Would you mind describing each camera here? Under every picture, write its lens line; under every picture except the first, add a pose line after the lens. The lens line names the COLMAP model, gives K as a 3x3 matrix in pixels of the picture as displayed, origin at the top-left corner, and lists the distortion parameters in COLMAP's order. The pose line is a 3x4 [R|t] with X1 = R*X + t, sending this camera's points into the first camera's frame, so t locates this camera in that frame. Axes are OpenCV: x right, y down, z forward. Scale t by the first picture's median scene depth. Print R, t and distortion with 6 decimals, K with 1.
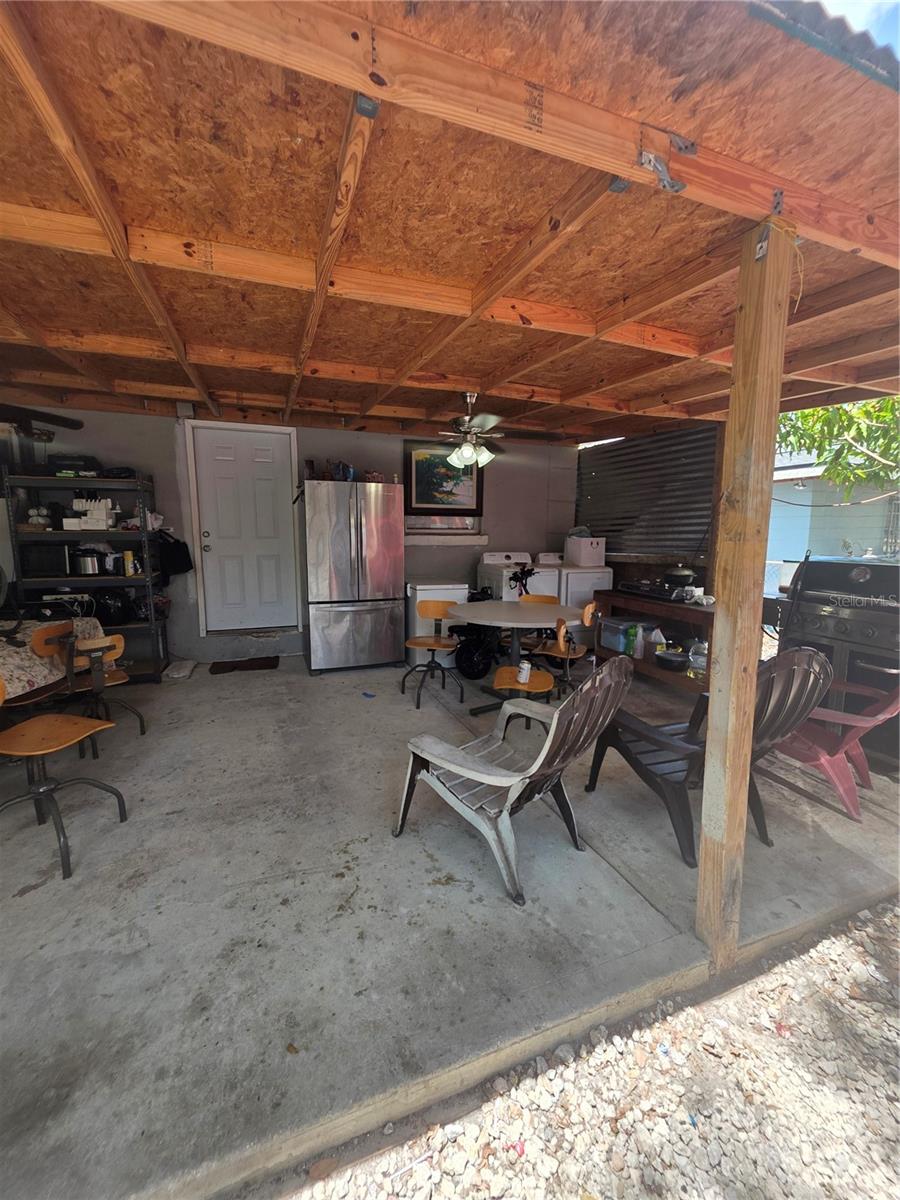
lens RADIAL K [[483.2, 0, 450.0], [0, 483.2, 600.0], [0, 0, 1]] dist [0.003114, 0.000505]
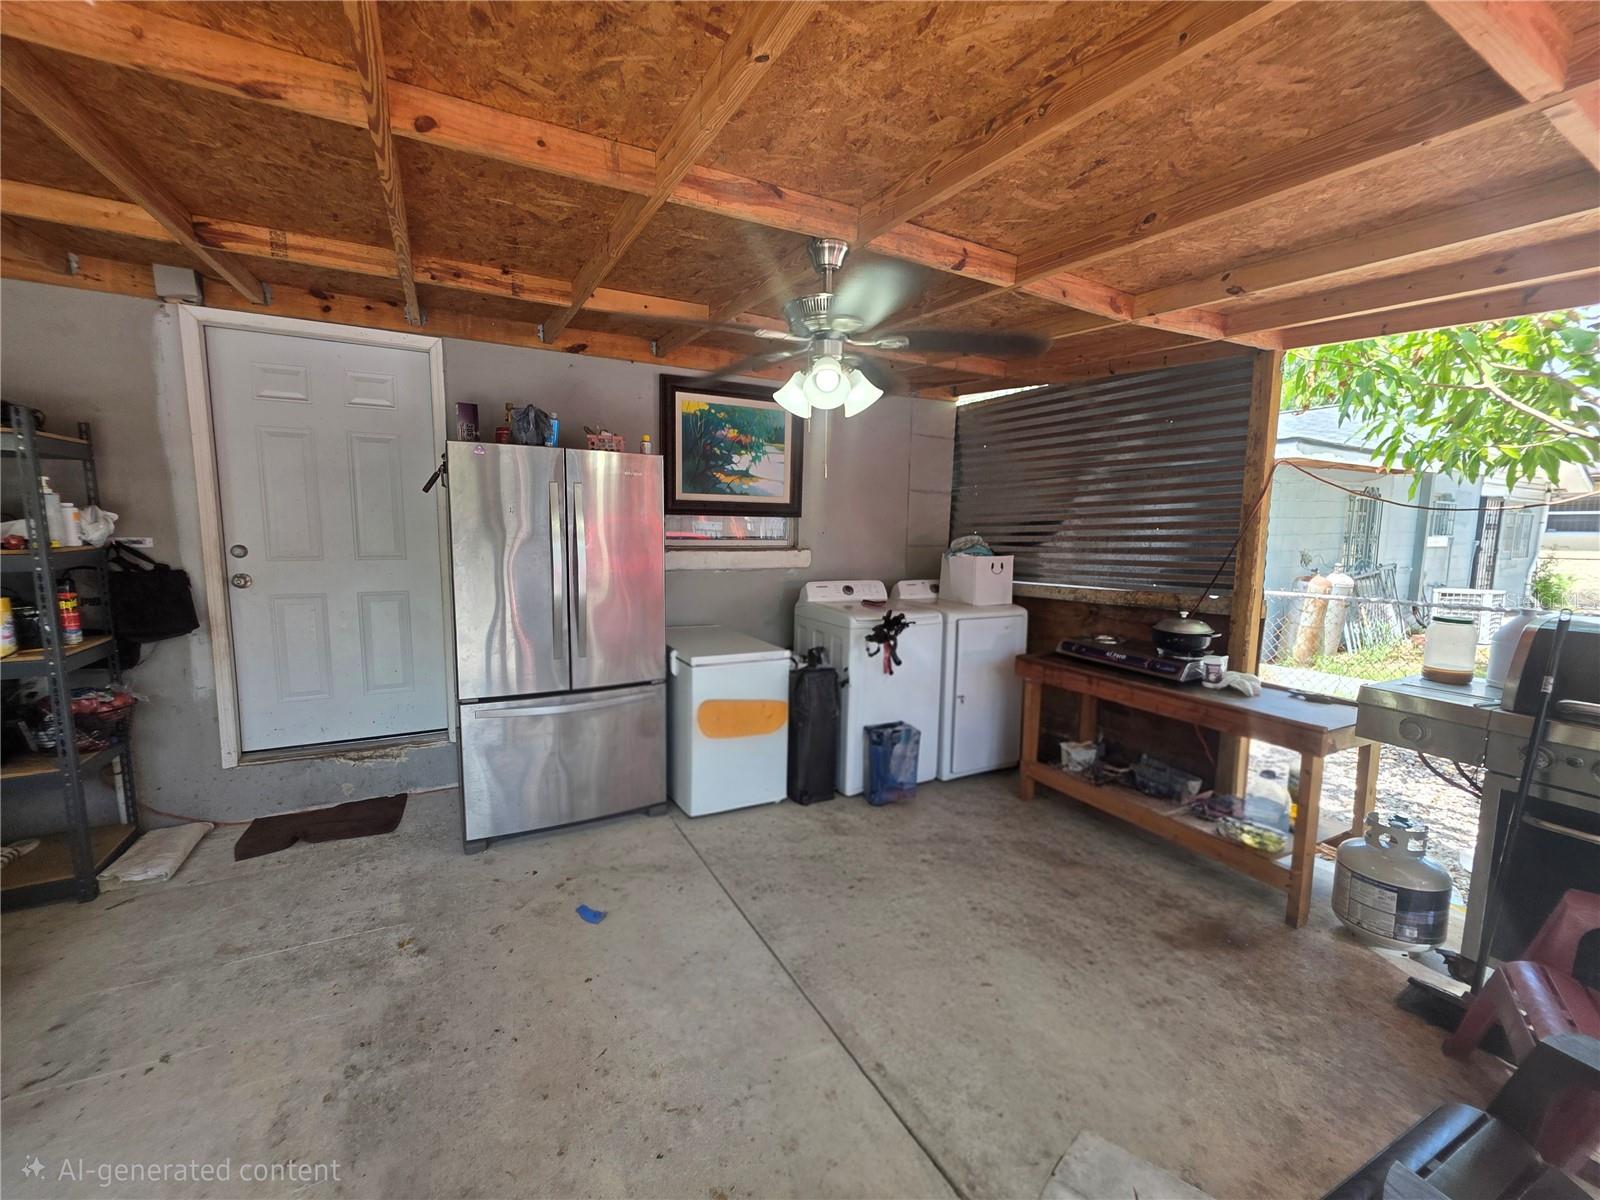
lens RADIAL K [[647.9, 0, 796.6], [0, 647.9, 600.6], [0, 0, 1]] dist [0.002415, -0.000084]
pose [[0.991298, -0.007277, 0.131439, -0.051126], [0.011030, 0.999551, -0.027849, -0.072193], [-0.131177, 0.029056, 0.990933, 0.337965]]
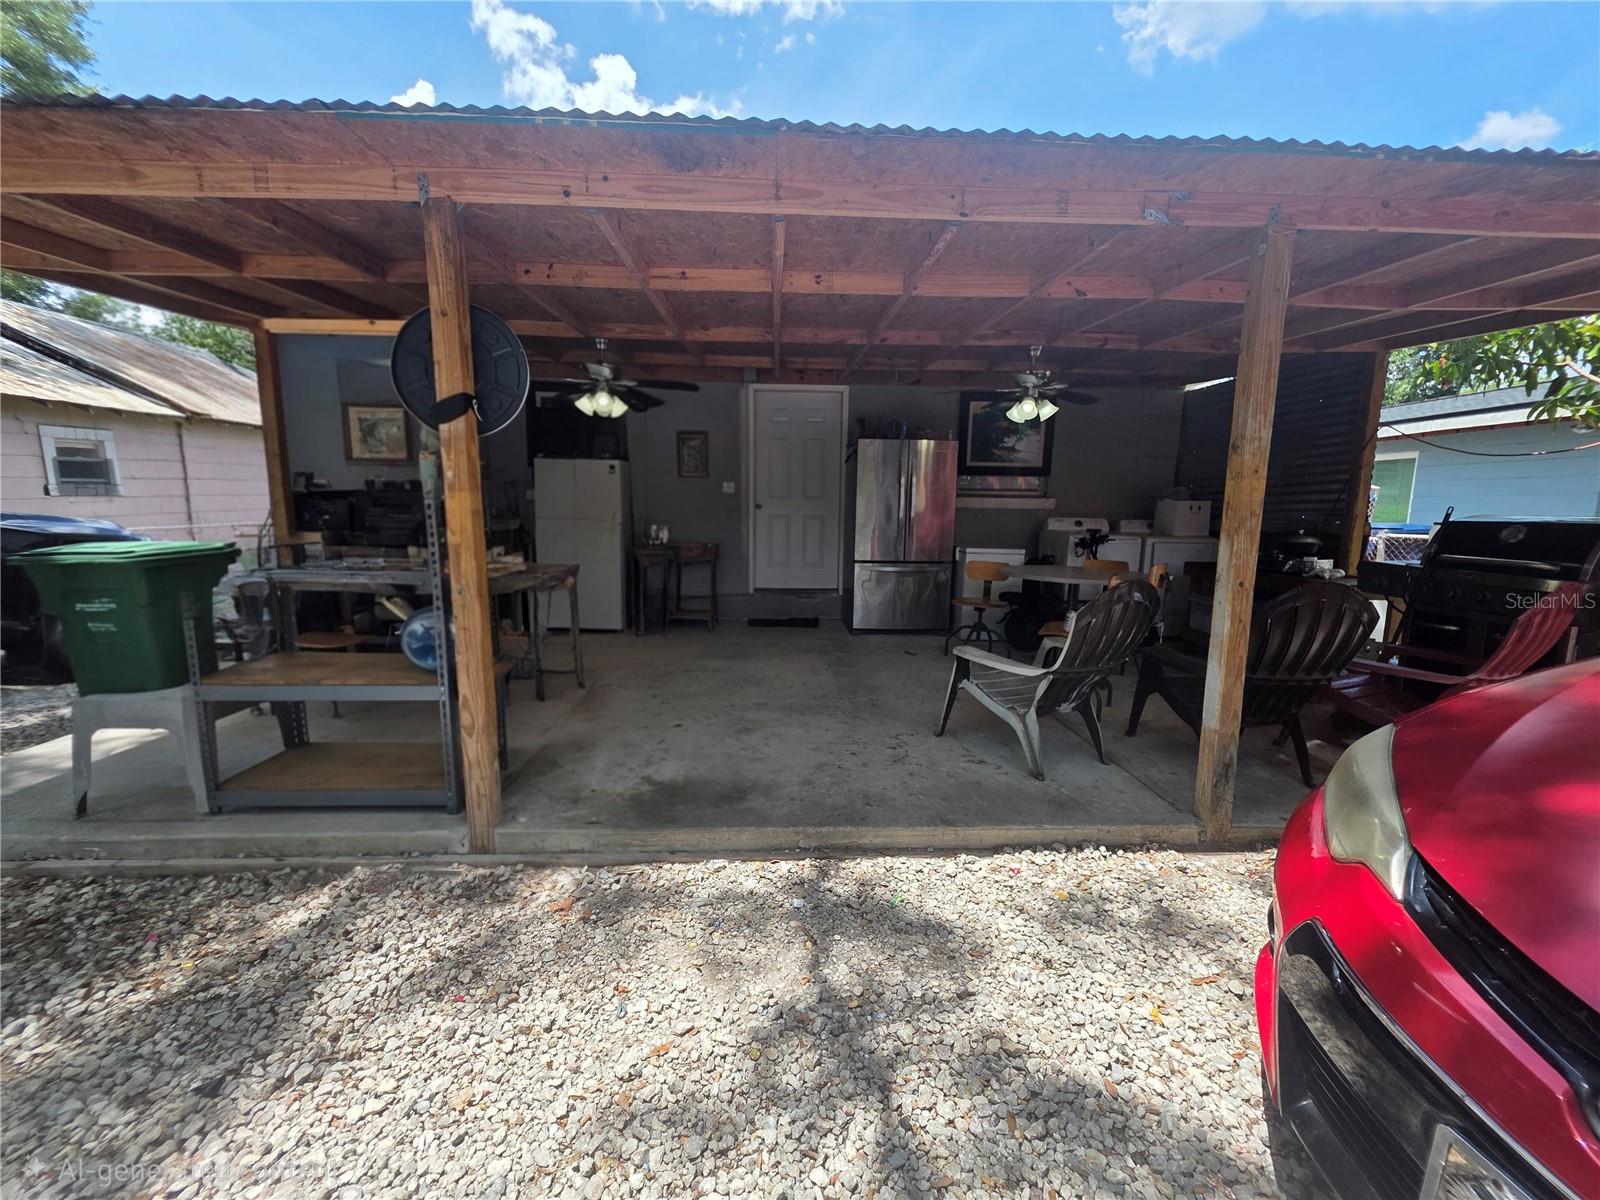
lens RADIAL K [[637.7, 0, 793.7], [0, 637.7, 600.9], [0, 0, 1]] dist [0.001525, -0.000226]
pose [[0.944767, 0.056913, -0.322763, 0.020688], [-0.054194, 0.998379, 0.017410, 0.072646], [0.323231, 0.001043, 0.946320, -0.298368]]
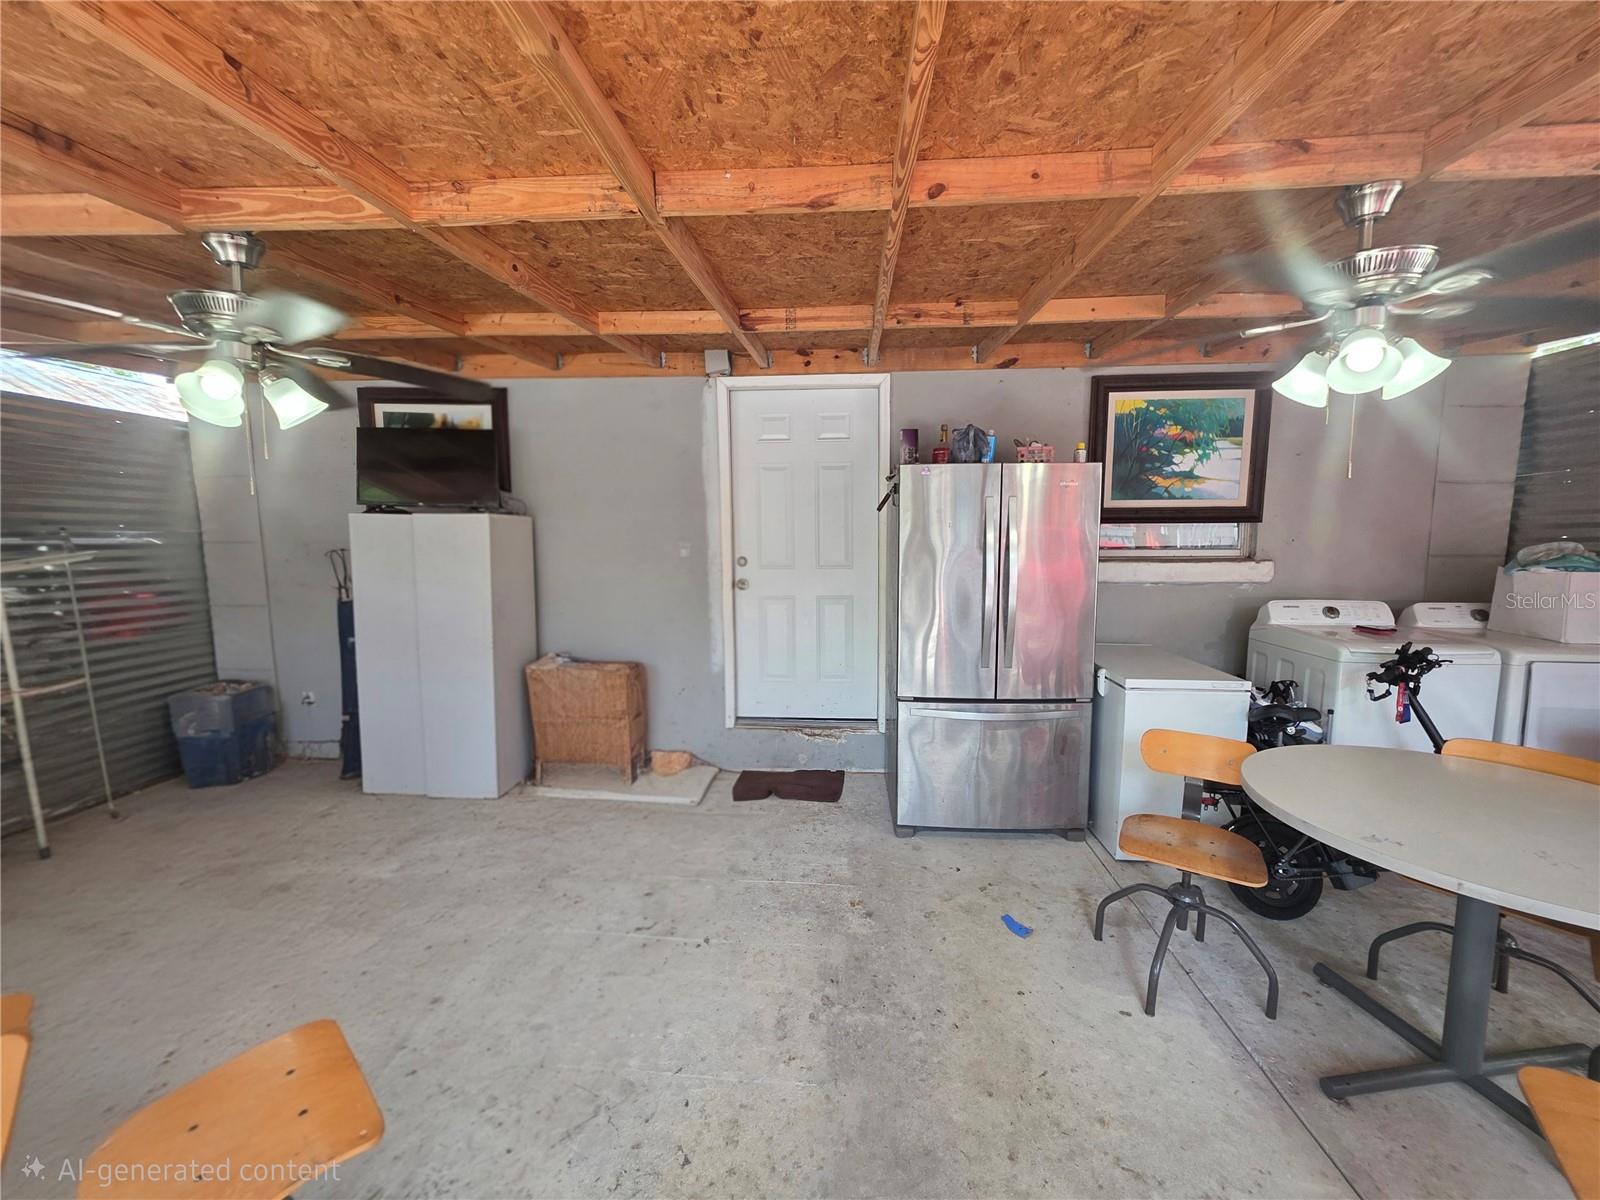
lens RADIAL K [[649.9, 0, 809.7], [0, 649.9, 599.9], [0, 0, 1]] dist [0.003582, -0.000251]
pose [[0.911570, 0.031890, -0.409907, -0.097071], [-0.047593, 0.998470, -0.028162, -0.077066], [0.408382, 0.045180, 0.911692, 0.323649]]
